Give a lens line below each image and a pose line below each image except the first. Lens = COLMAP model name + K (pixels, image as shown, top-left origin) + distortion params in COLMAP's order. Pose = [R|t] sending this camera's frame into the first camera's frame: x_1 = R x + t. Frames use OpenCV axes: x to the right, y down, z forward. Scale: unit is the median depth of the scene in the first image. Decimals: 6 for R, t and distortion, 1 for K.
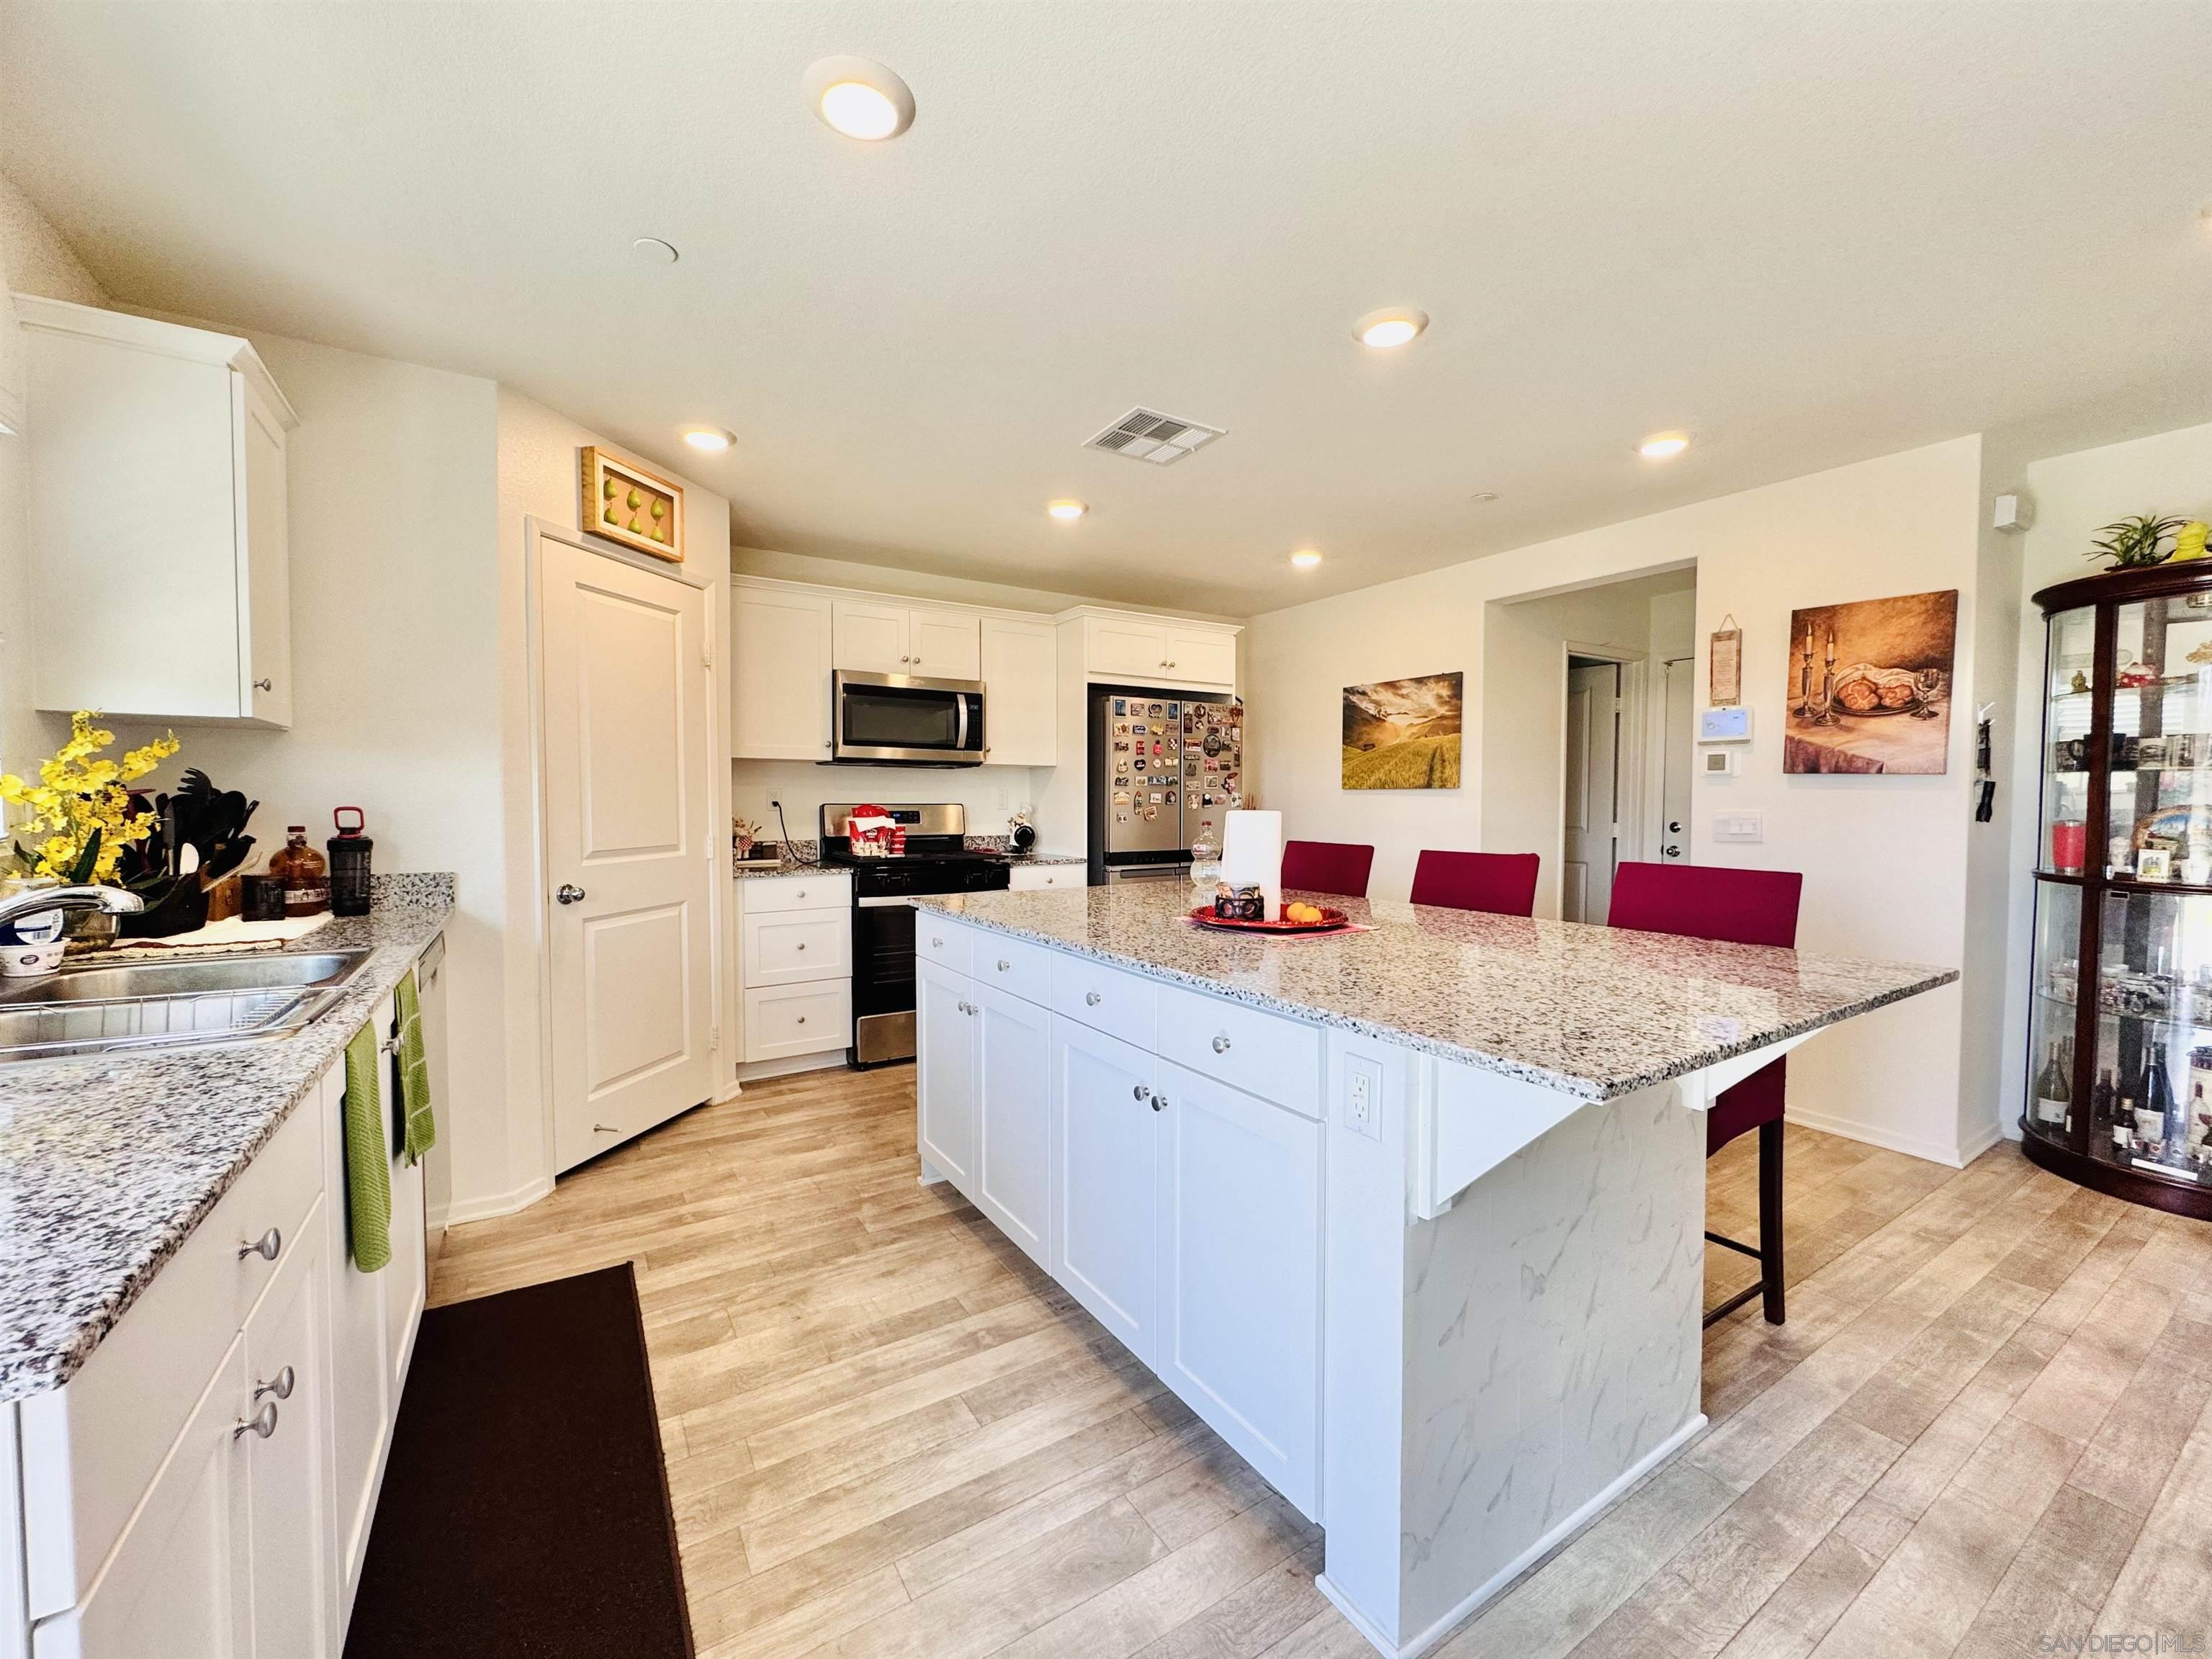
lens RADIAL K [[902.1, 0, 1113.6], [0, 902.1, 797.4], [0, 0, 1]] dist [0.029822, 0.000238]
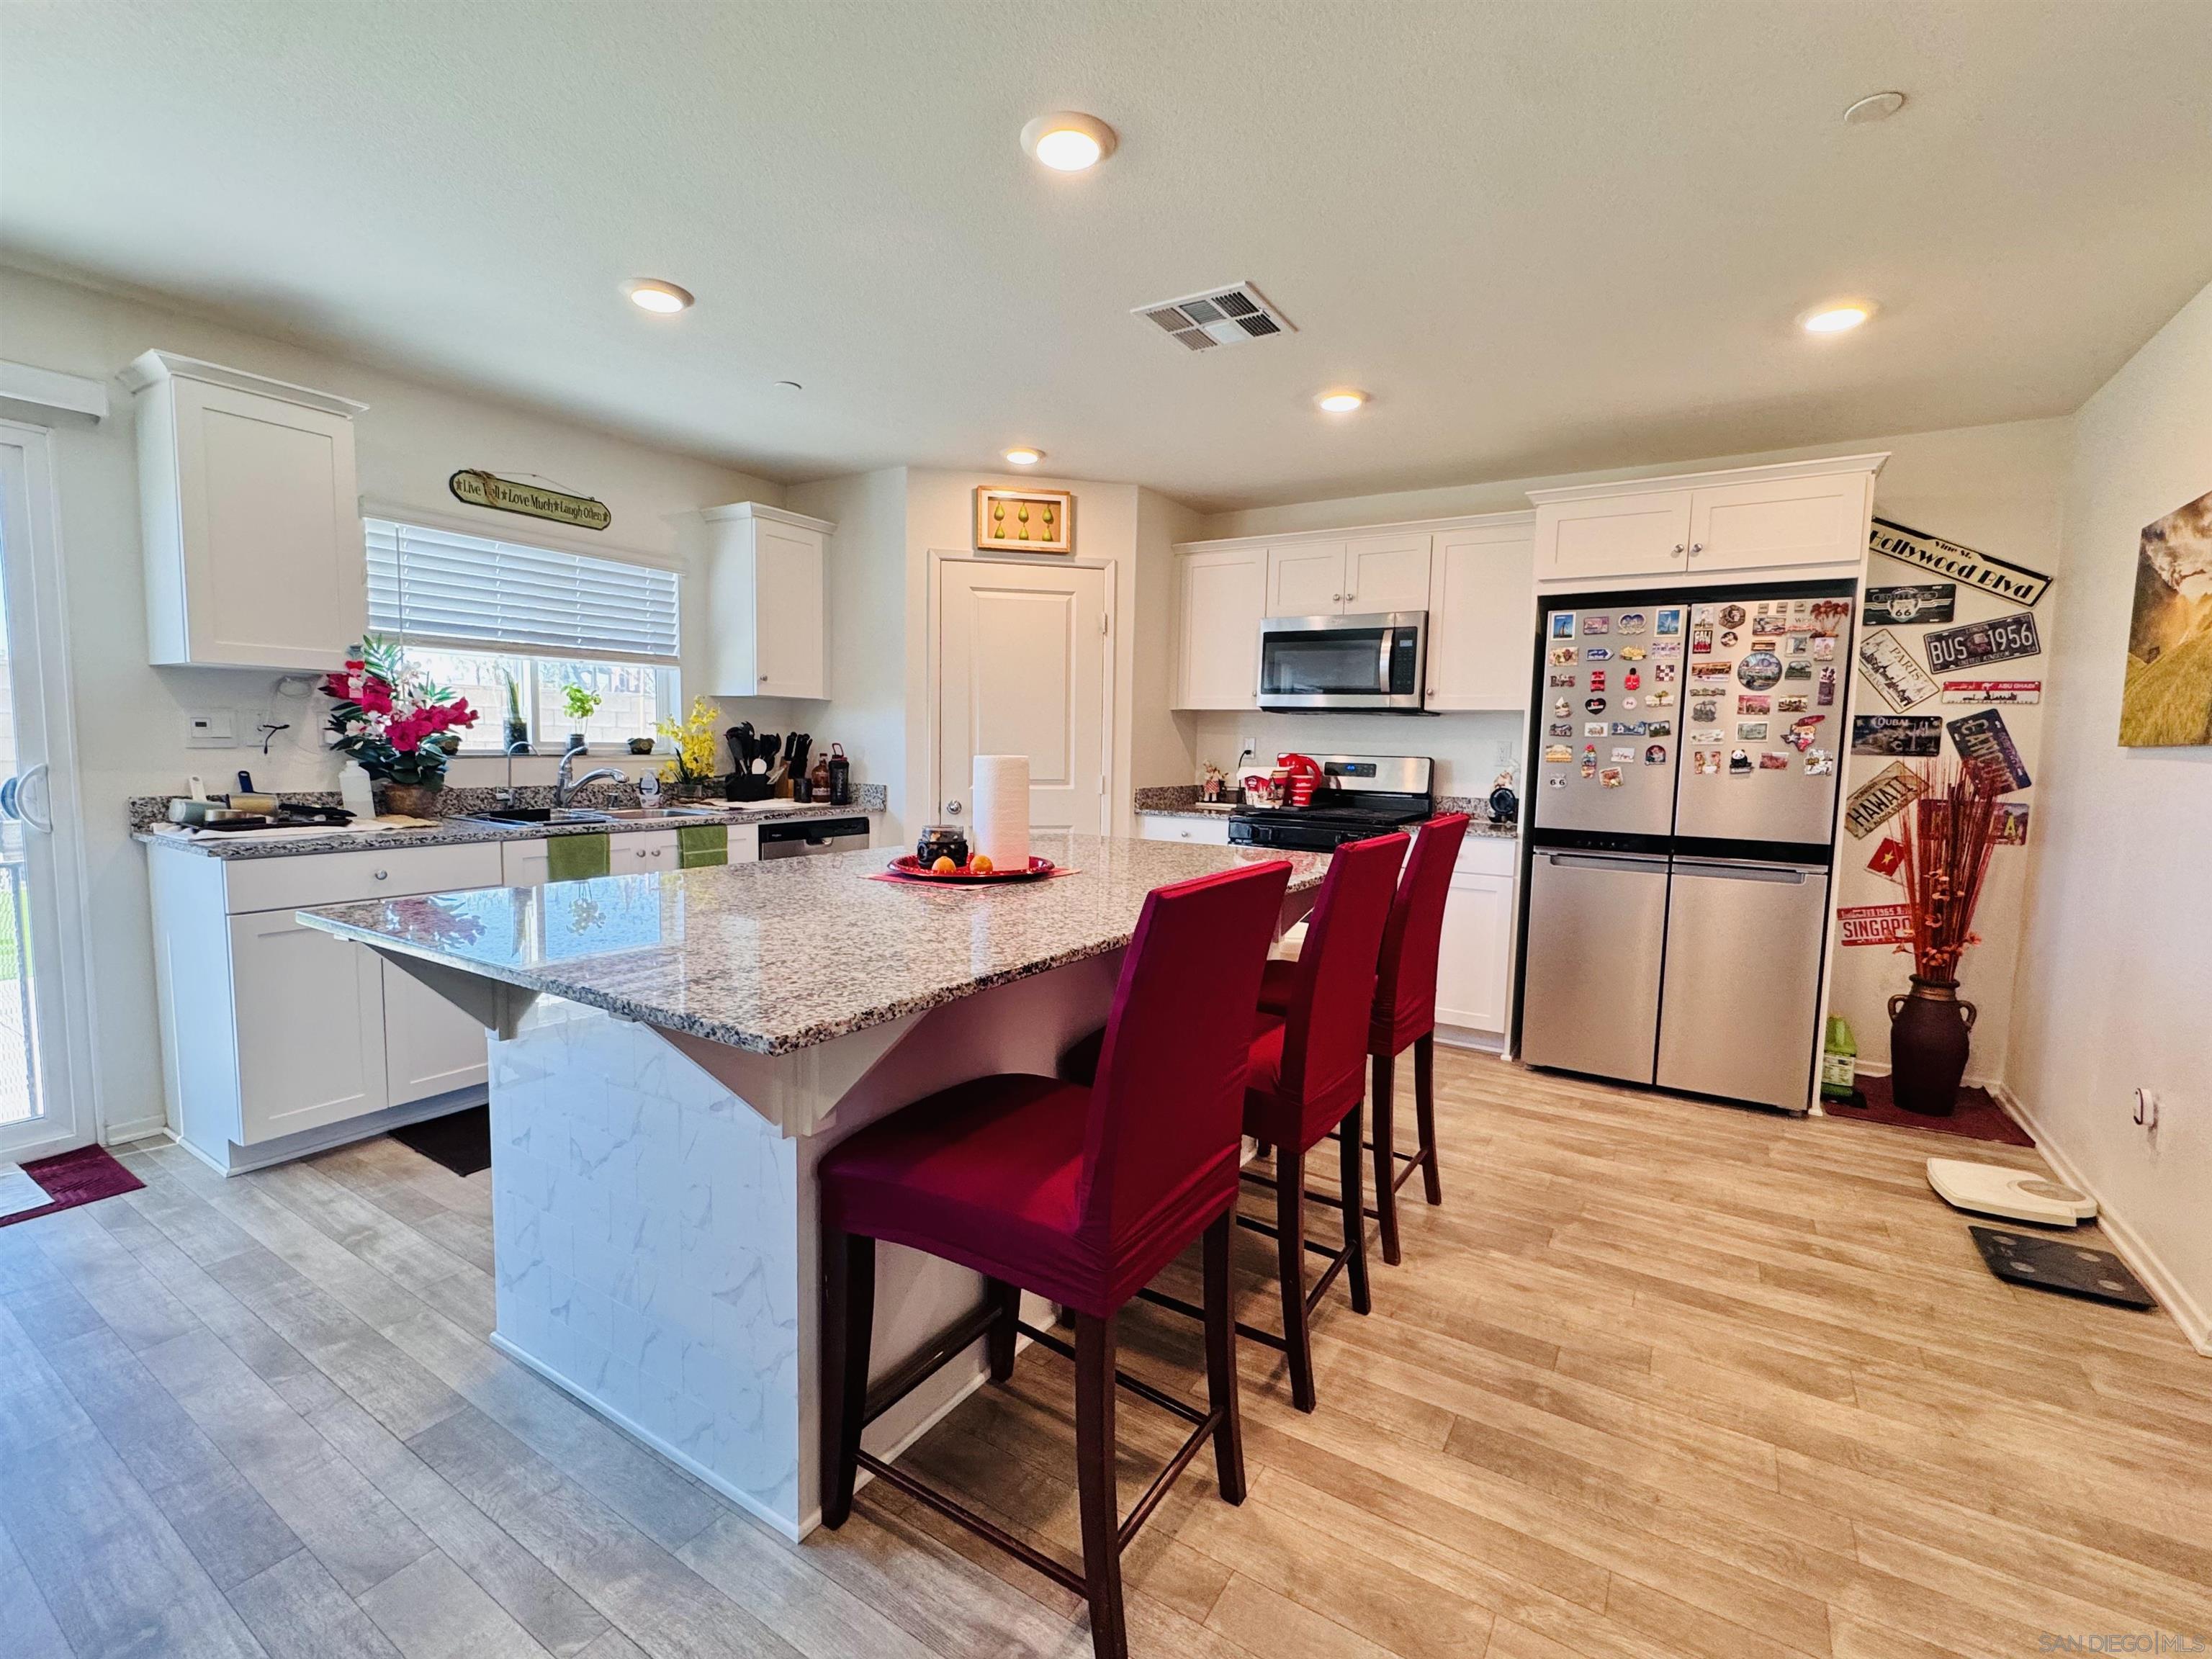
lens RADIAL K [[950.8, 0, 1106.0], [0, 950.8, 829.5], [0, 0, 1]] dist [-0.022204, 0.000397]
pose [[0.425060, 0.085651, -0.901104, 0.529013], [-0.022551, 0.996206, 0.084053, 0.005766], [0.904884, -0.015407, 0.425378, 0.350588]]
